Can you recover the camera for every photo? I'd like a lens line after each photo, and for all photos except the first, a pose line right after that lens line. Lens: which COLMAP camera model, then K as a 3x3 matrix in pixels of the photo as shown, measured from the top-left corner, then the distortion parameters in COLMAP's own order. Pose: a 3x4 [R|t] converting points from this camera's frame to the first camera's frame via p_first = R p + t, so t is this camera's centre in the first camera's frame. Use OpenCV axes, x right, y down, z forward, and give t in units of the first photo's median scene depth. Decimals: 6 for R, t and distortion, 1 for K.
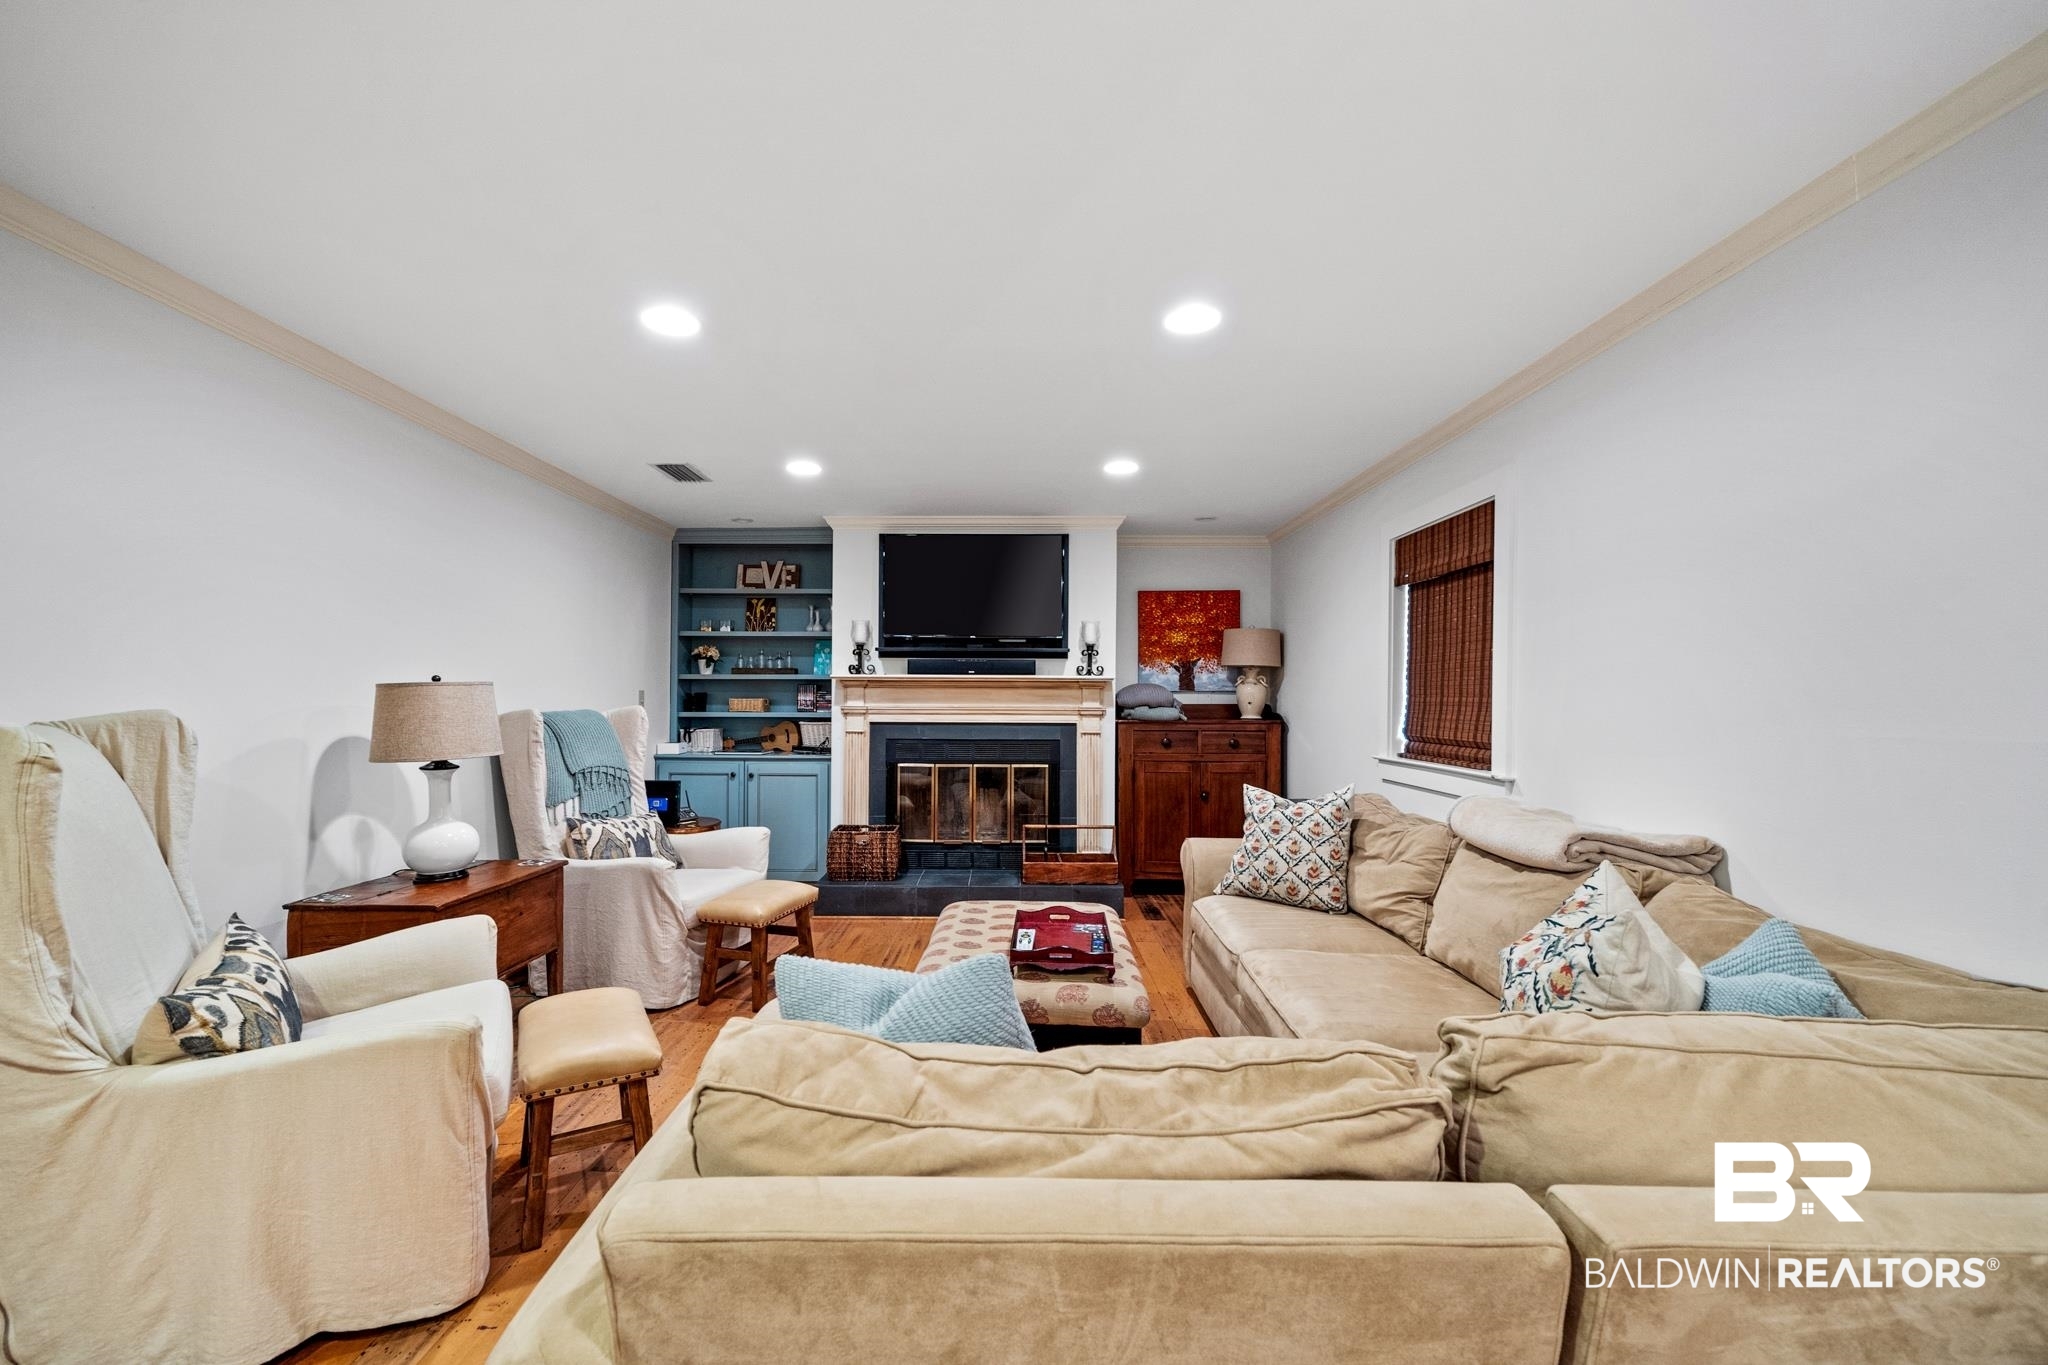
lens RADIAL K [[814.0, 0, 1021.7], [0, 814.0, 692.1], [0, 0, 1]] dist [-0.002029, 0.000130]
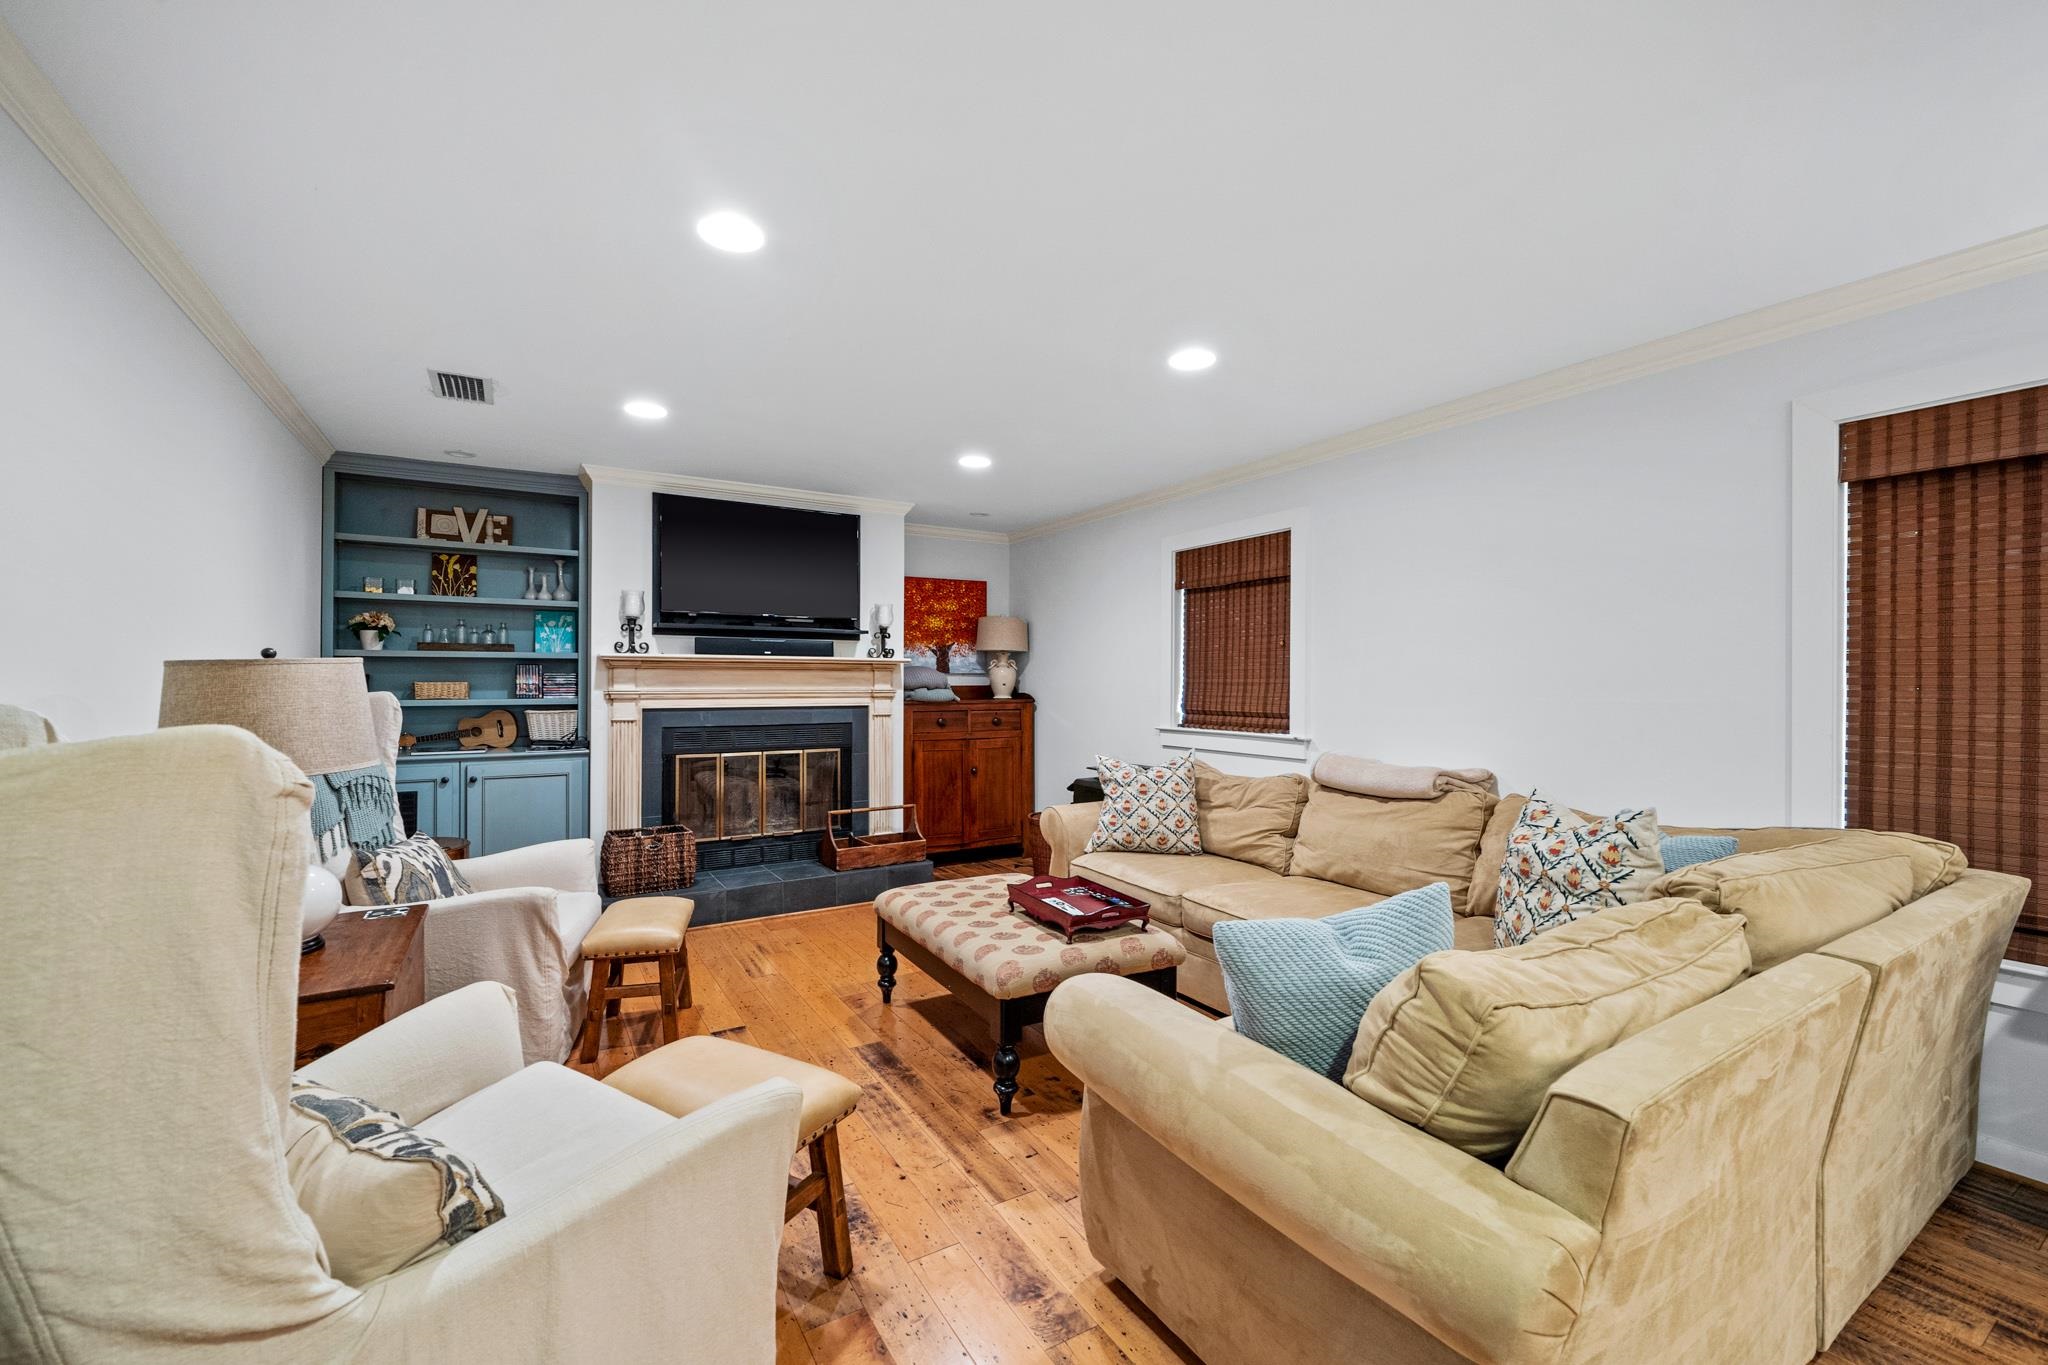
lens RADIAL K [[814.0, 0, 979.5], [0, 814.0, 673.8], [0, 0, 1]] dist [-0.002029, 0.000130]
pose [[0.853077, 0.001523, 0.521782, -0.334942], [-0.001540, 0.999999, -0.000402, -0.000310], [-0.521782, -0.000460, 0.853079, 0.076381]]
